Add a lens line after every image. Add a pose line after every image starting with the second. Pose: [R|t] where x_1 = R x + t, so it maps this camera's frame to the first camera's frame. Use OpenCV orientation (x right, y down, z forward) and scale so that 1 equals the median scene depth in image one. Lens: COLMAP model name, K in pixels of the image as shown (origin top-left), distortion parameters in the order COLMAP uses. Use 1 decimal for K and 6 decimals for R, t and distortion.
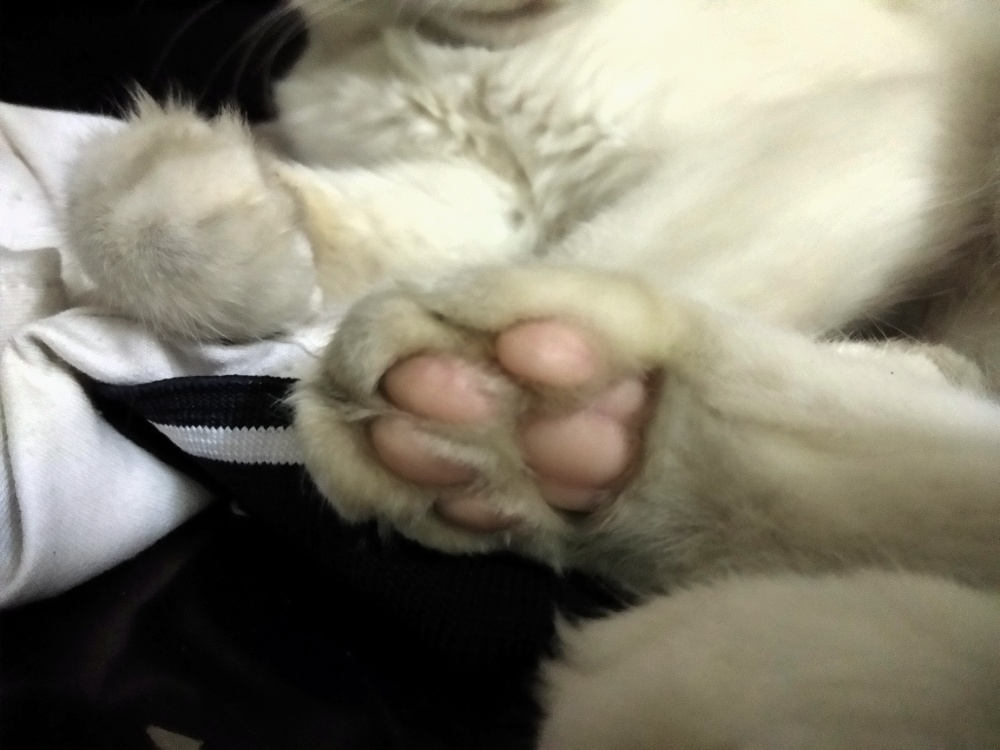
lens RADIAL K [[793.8, 0, 501.0], [0, 793.8, 370.6], [0, 0, 1]] dist [0.093757, -0.211278]
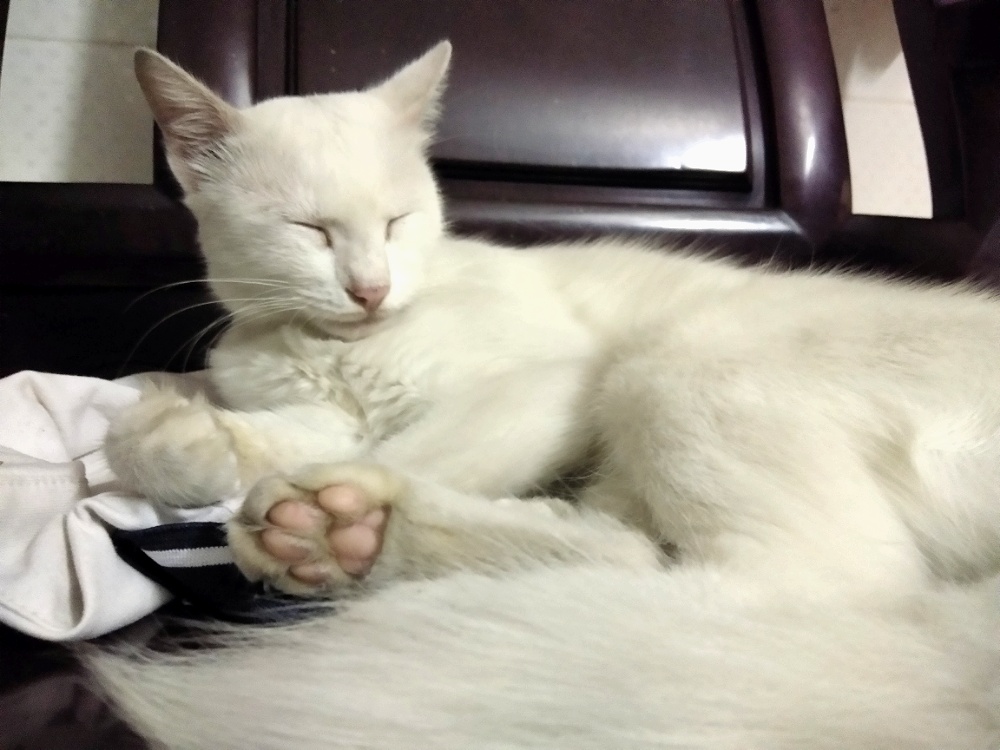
lens RADIAL K [[793.8, 0, 501.0], [0, 793.8, 370.6], [0, 0, 1]] dist [0.093757, -0.211278]
pose [[0.993150, -0.007582, 0.116601, 0.190729], [0.036760, 0.967499, -0.250190, 0.160991], [-0.110915, 0.252763, 0.961150, -1.060095]]
